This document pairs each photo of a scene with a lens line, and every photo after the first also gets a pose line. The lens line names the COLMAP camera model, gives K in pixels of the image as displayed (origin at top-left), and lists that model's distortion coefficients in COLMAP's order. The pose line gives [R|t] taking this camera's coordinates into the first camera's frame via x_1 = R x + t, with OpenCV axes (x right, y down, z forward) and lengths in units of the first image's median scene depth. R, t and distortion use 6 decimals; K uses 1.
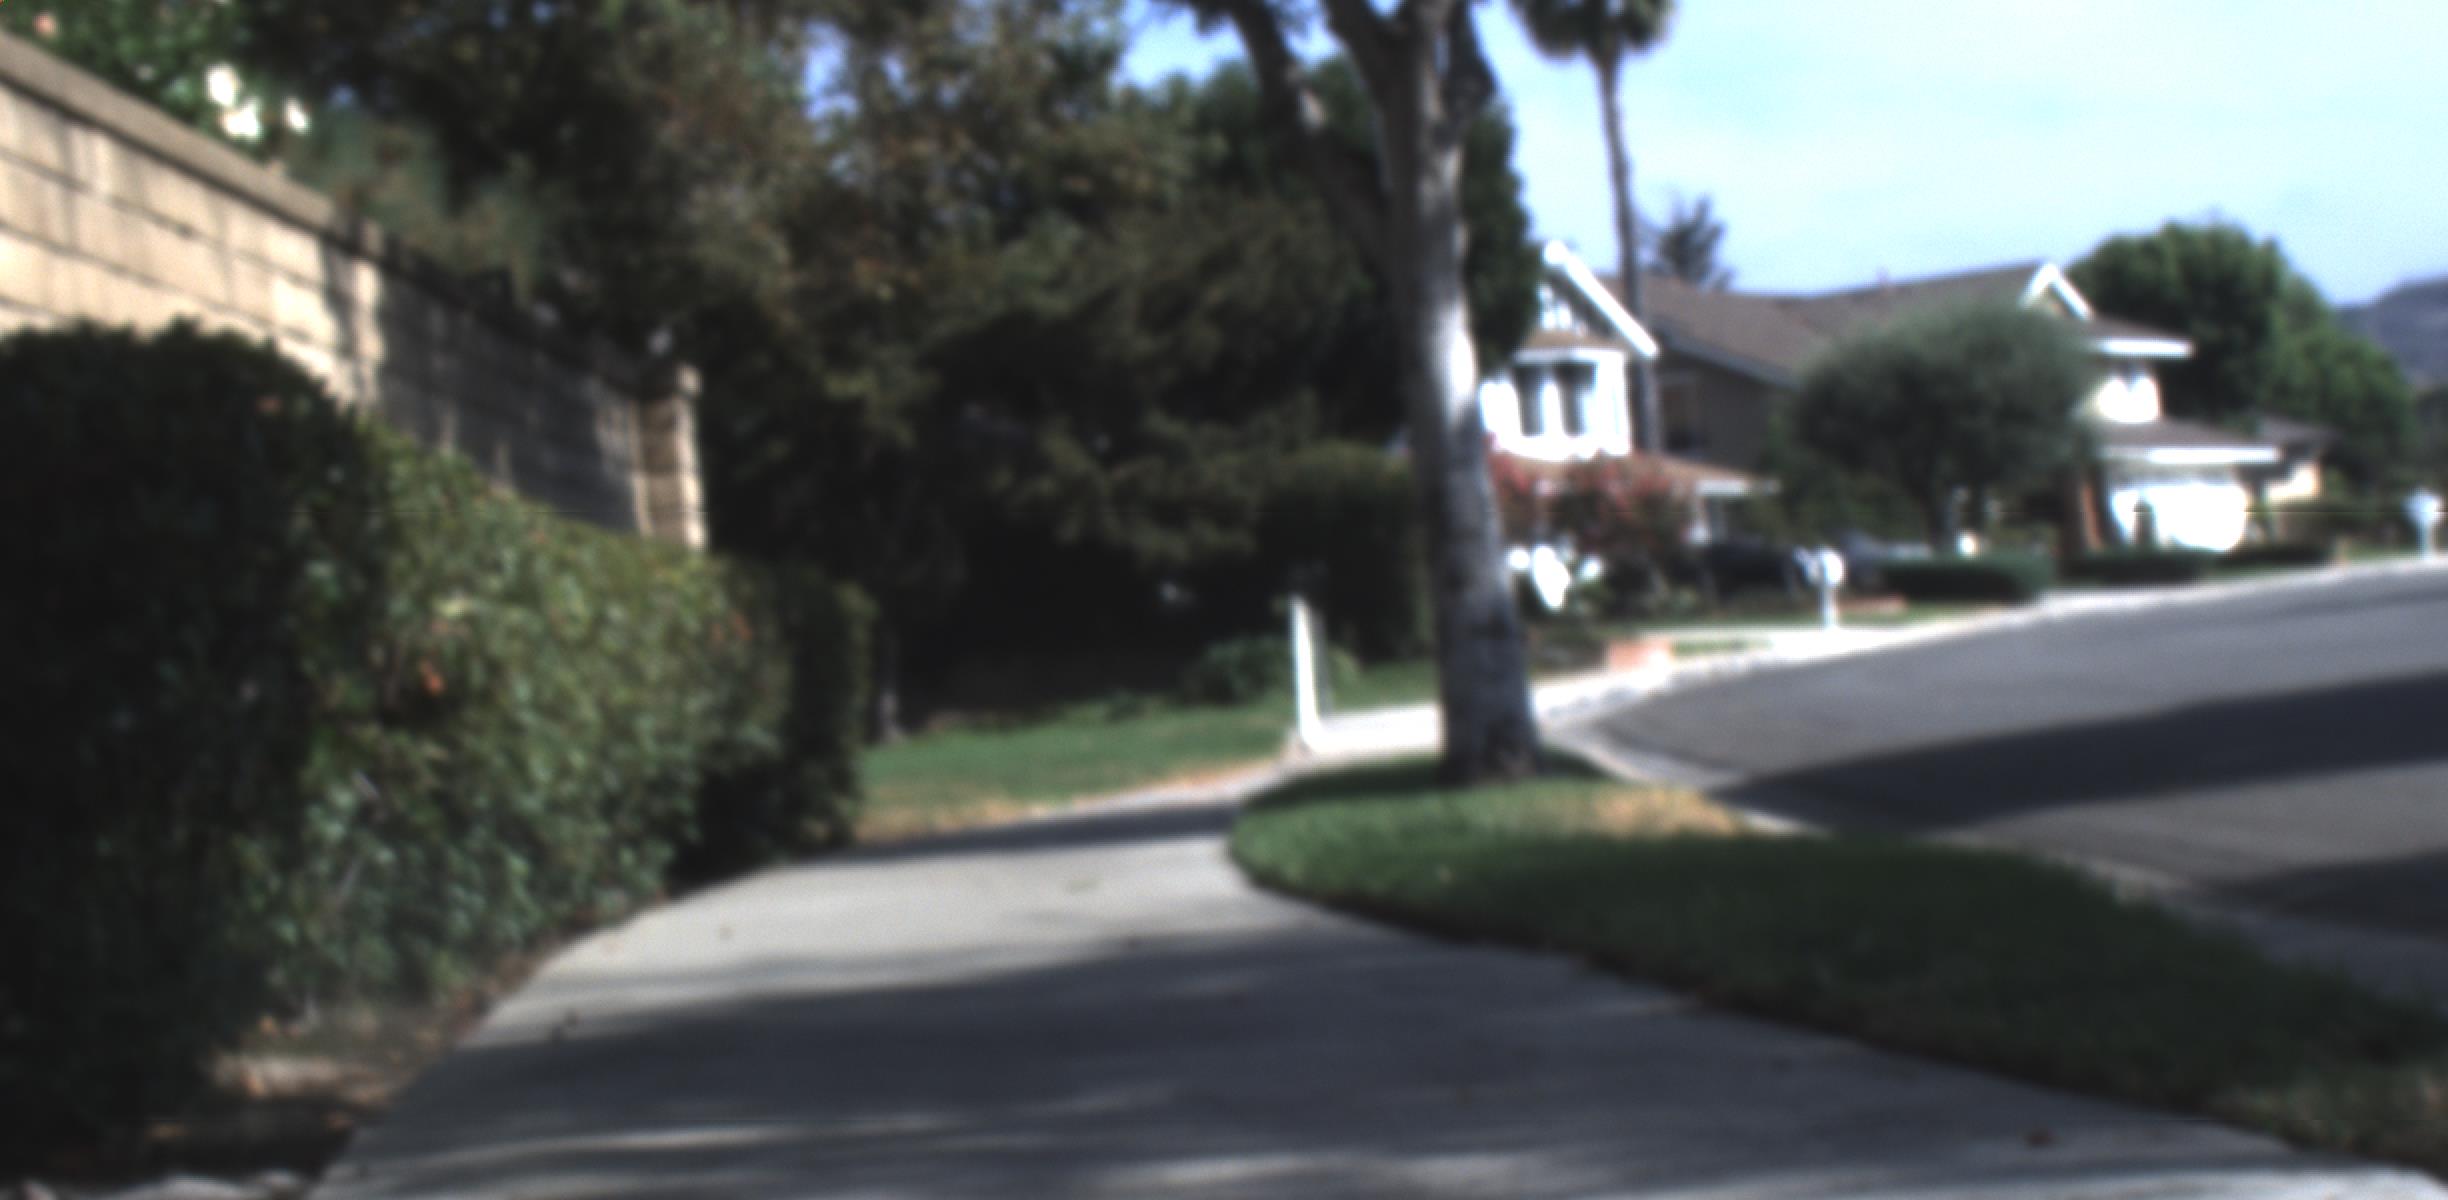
lens RADIAL K [[7464.2, 0, 1236.6], [0, 7464.2, 611.4], [0, 0, 1]] dist [0.271363, 0.000000]
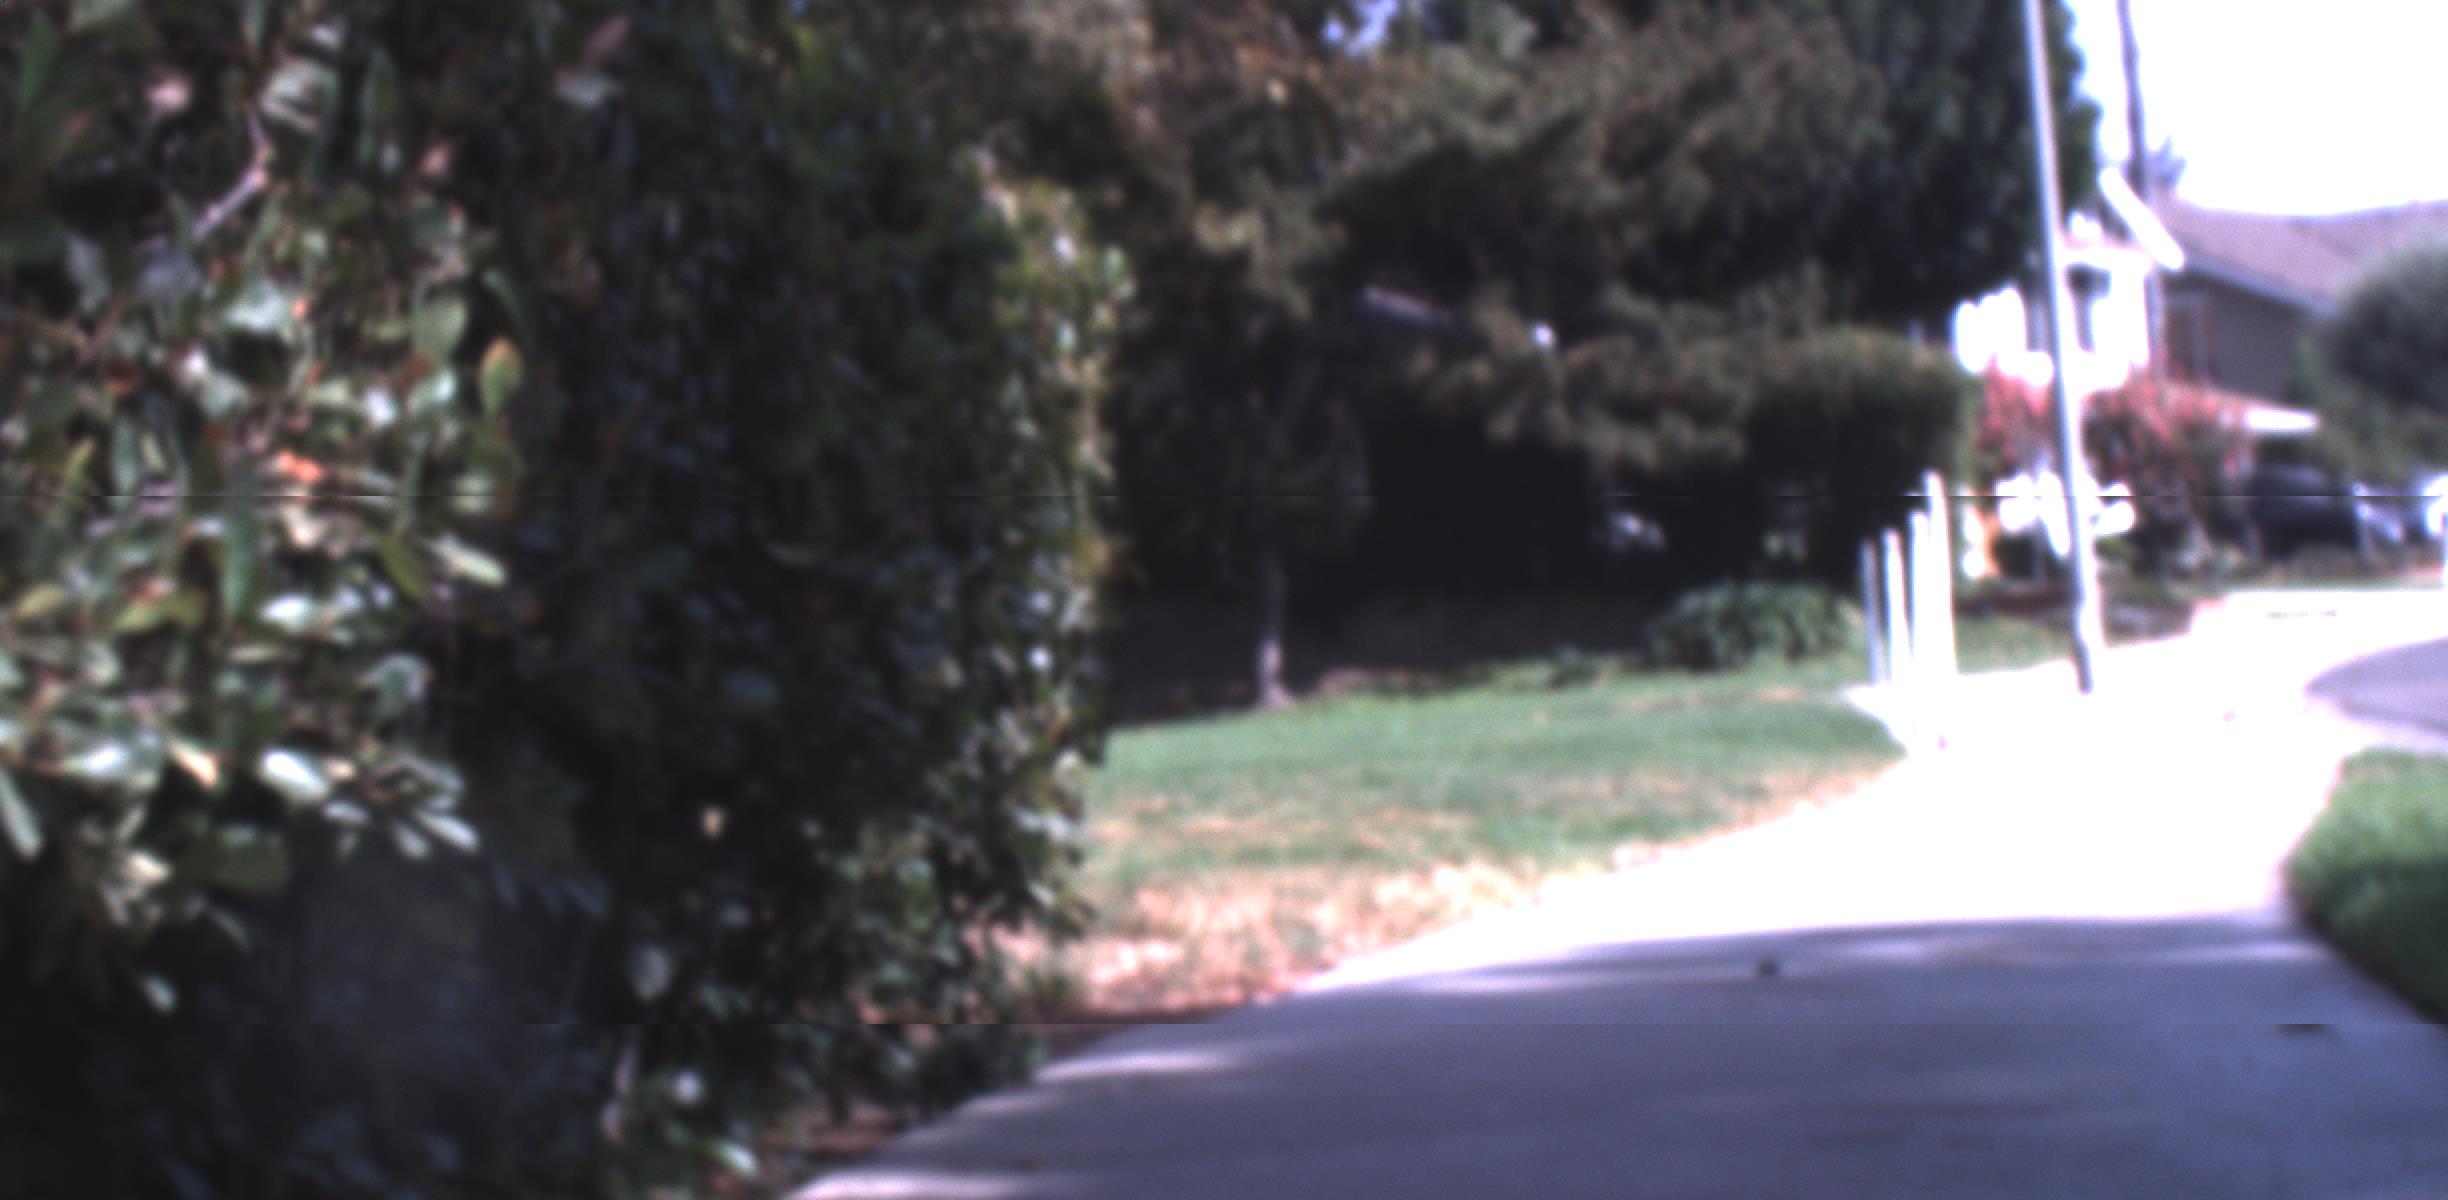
lens RADIAL K [[7464.2, 0, 1238.7], [0, 7464.2, 593.8], [0, 0, 1]] dist [0.271363, 0.000000]
pose [[0.998324, 0.023269, -0.052979, -0.008877], [-0.023044, 0.999723, 0.004859, 0.003147], [0.053077, -0.003630, 0.998584, 0.222330]]
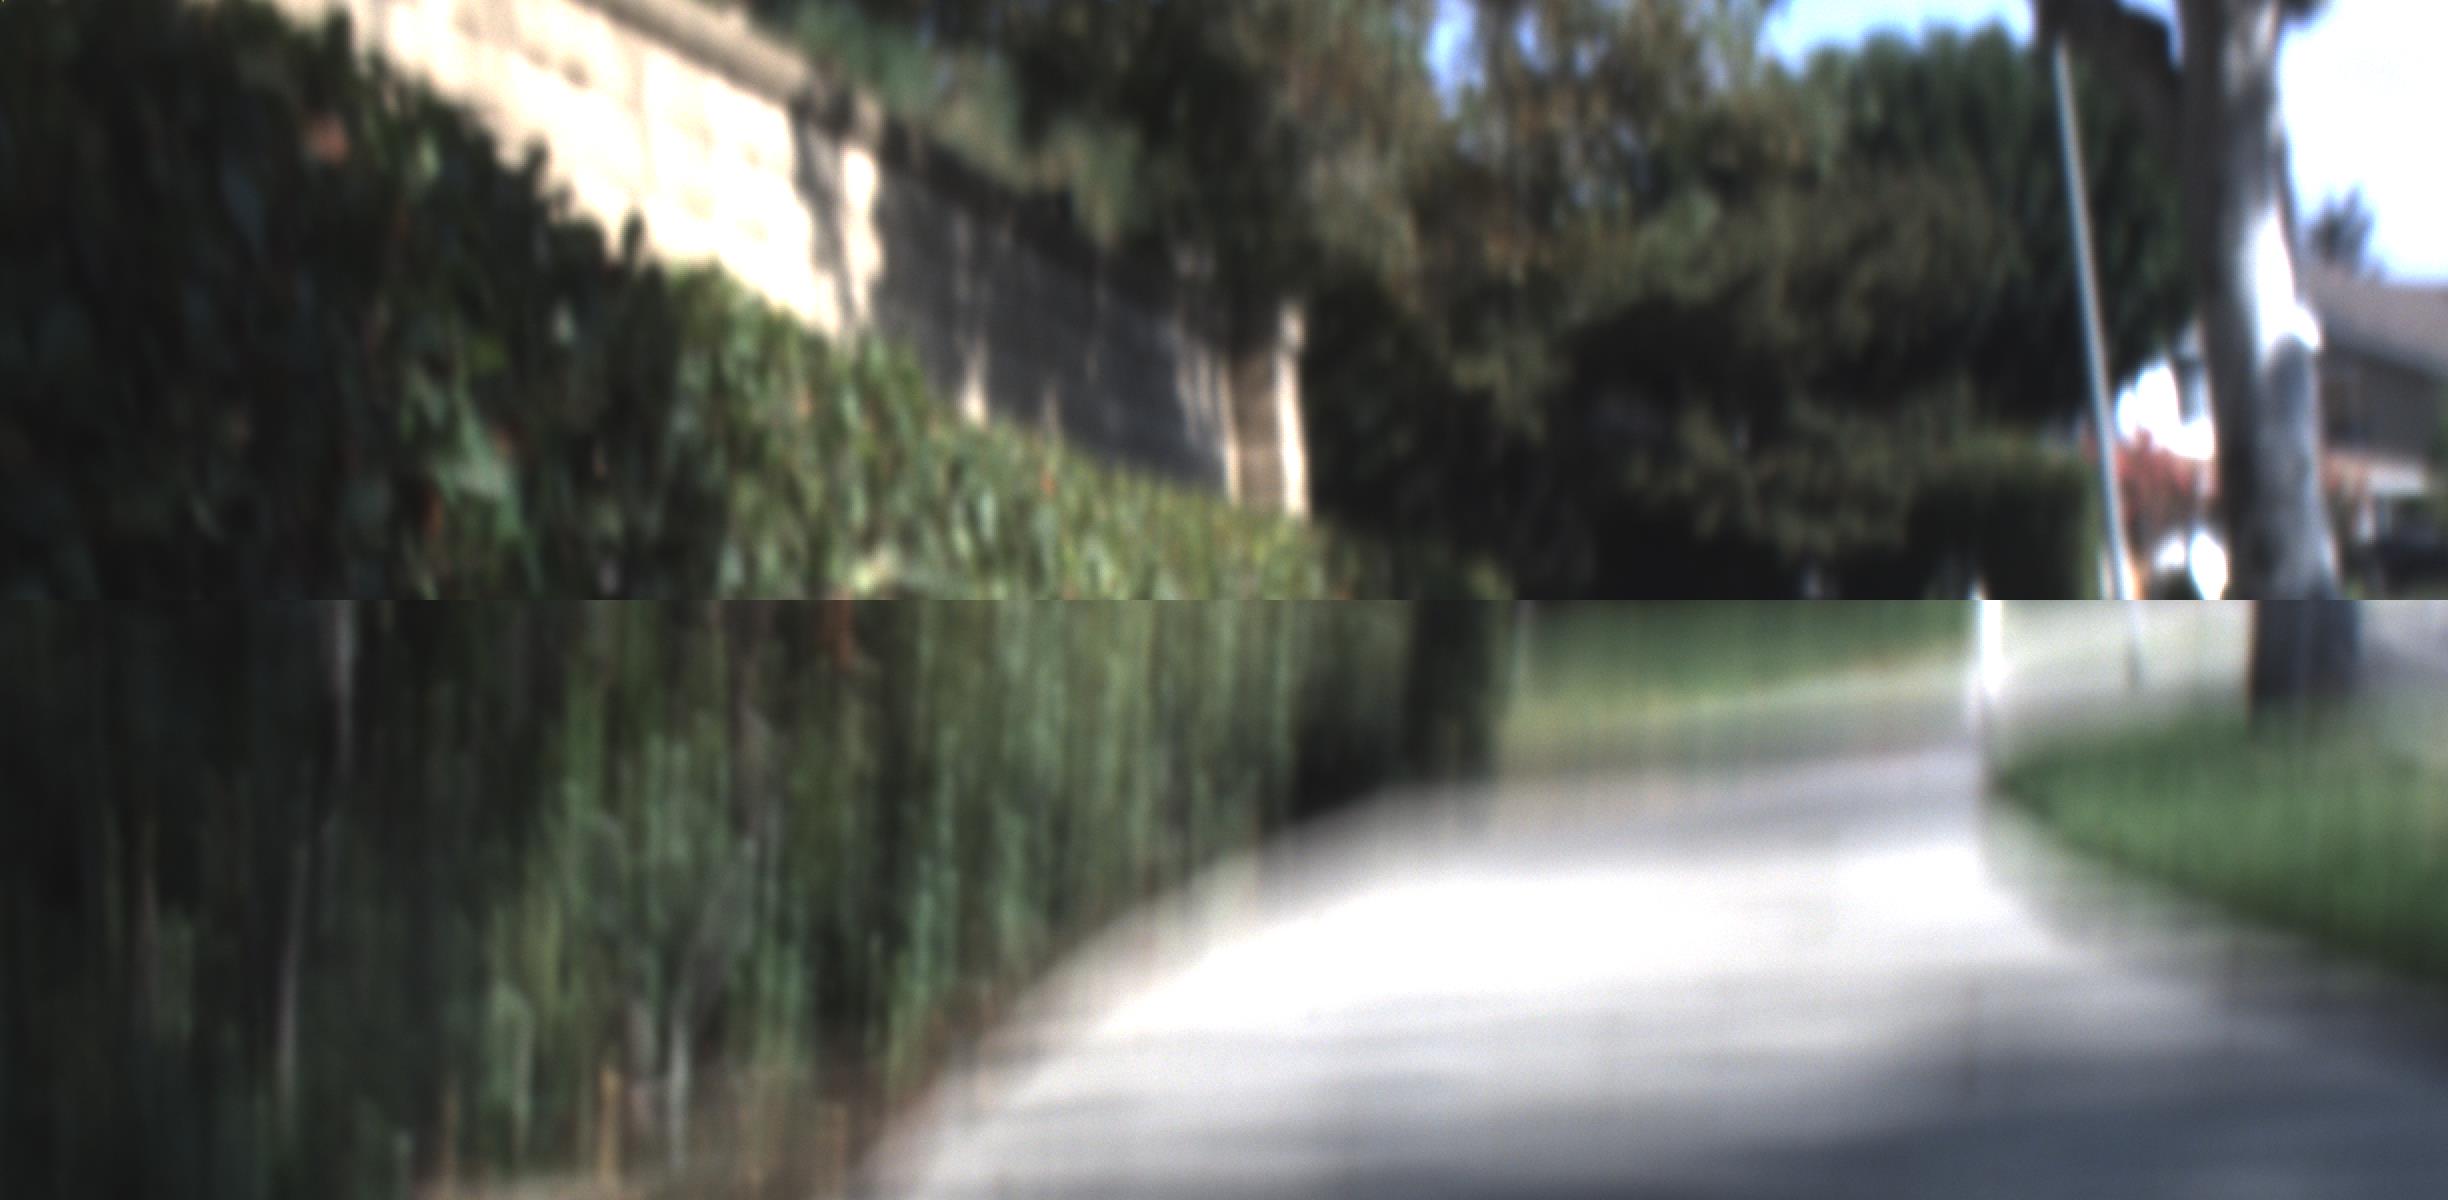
lens RADIAL K [[7464.2, 0, 1234.0], [0, 7464.2, 609.6], [0, 0, 1]] dist [0.271363, 0.000000]
pose [[0.996444, -0.000858, -0.084248, -0.002872], [0.000803, 0.999999, -0.000685, 0.000383], [0.084249, 0.000615, 0.996445, 0.053046]]
